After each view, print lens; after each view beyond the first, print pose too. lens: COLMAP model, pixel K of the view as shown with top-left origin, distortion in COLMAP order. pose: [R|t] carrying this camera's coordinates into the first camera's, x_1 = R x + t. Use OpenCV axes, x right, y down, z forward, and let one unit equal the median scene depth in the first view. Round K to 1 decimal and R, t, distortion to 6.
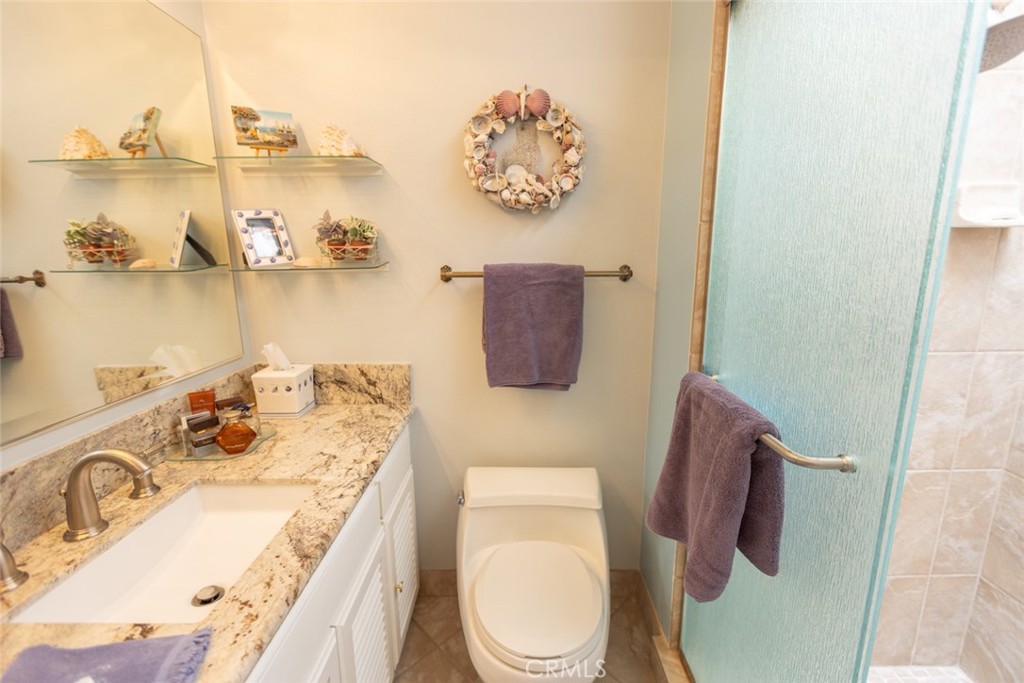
lens RADIAL K [[446.5, 0, 511.8], [0, 446.5, 343.9], [0, 0, 1]] dist [0.000189, -0.002580]
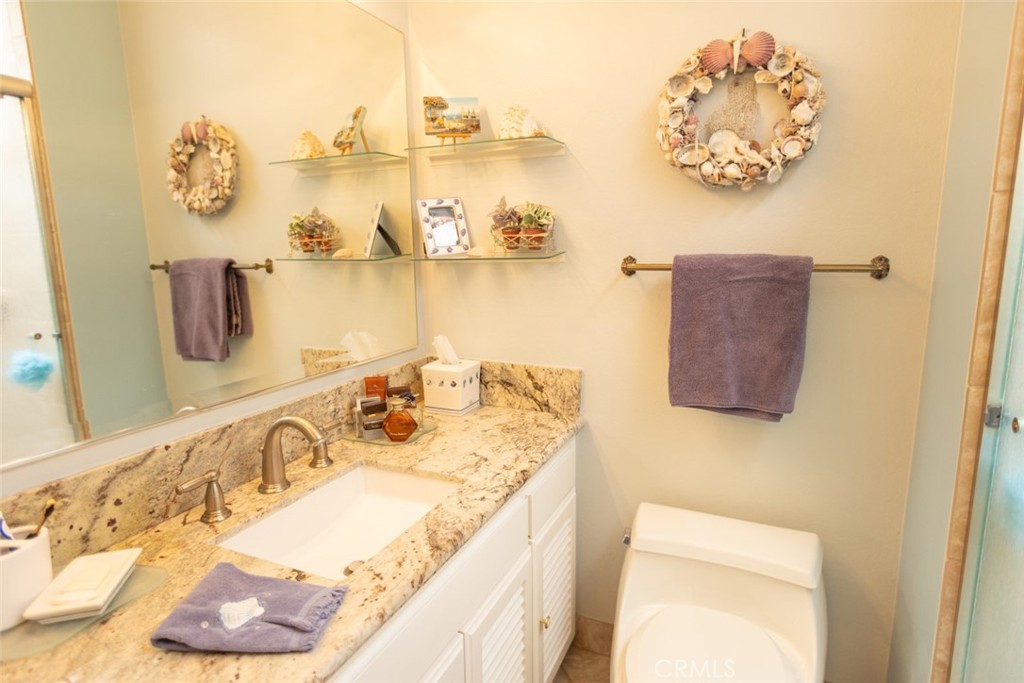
lens RADIAL K [[557.9, 0, 513.0], [0, 557.9, 338.3], [0, 0, 1]] dist [0.004696, 0.000041]
pose [[0.914516, 0.062580, -0.399679, 0.088698], [-0.074740, 0.997092, -0.014894, 0.012145], [0.397585, 0.043493, 0.916534, -0.047638]]
